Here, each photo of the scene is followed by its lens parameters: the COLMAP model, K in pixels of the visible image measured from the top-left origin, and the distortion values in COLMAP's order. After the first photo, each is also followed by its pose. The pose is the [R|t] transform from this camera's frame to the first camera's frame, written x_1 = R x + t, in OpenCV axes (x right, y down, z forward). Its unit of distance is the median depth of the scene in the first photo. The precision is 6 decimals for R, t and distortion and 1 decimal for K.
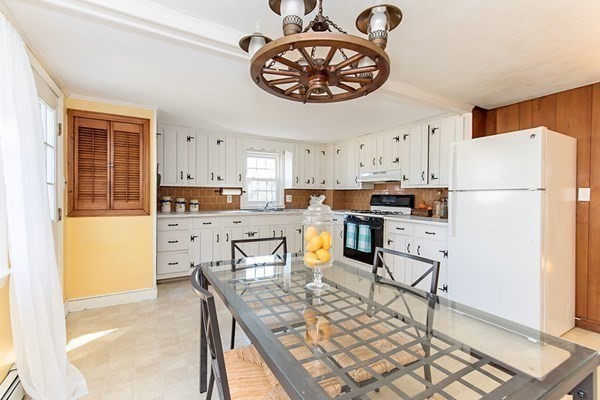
lens RADIAL K [[269.9, 0, 292.0], [0, 269.9, 200.3], [0, 0, 1]] dist [0.000478, 0.000052]
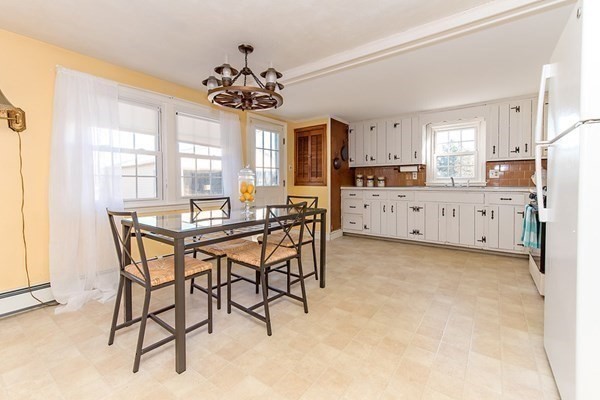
lens RADIAL K [[262.7, 0, 300.6], [0, 262.7, 186.6], [0, 0, 1]] dist [0.002301, 0.000569]
pose [[0.399196, 0.007401, -0.916836, 0.633076], [-0.005168, 0.999970, 0.005822, 0.040617], [0.916851, 0.002414, 0.399222, 0.209572]]
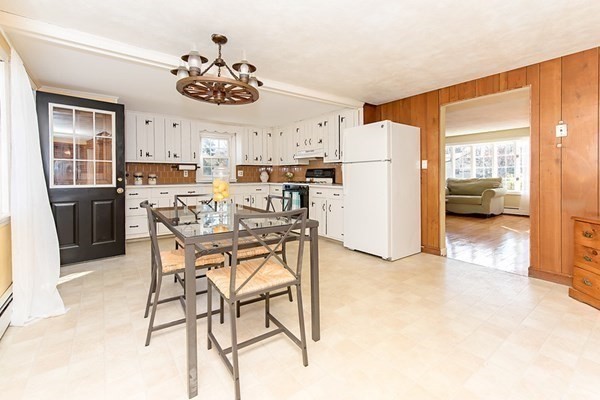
lens RADIAL K [[268.4, 0, 301.8], [0, 268.4, 179.0], [0, 0, 1]] dist [0.002214, 0.000342]
pose [[0.990182, -0.013665, 0.139113, 0.121509], [0.014690, 0.999872, -0.006343, 0.038691], [-0.139009, 0.008324, 0.990256, -0.257123]]
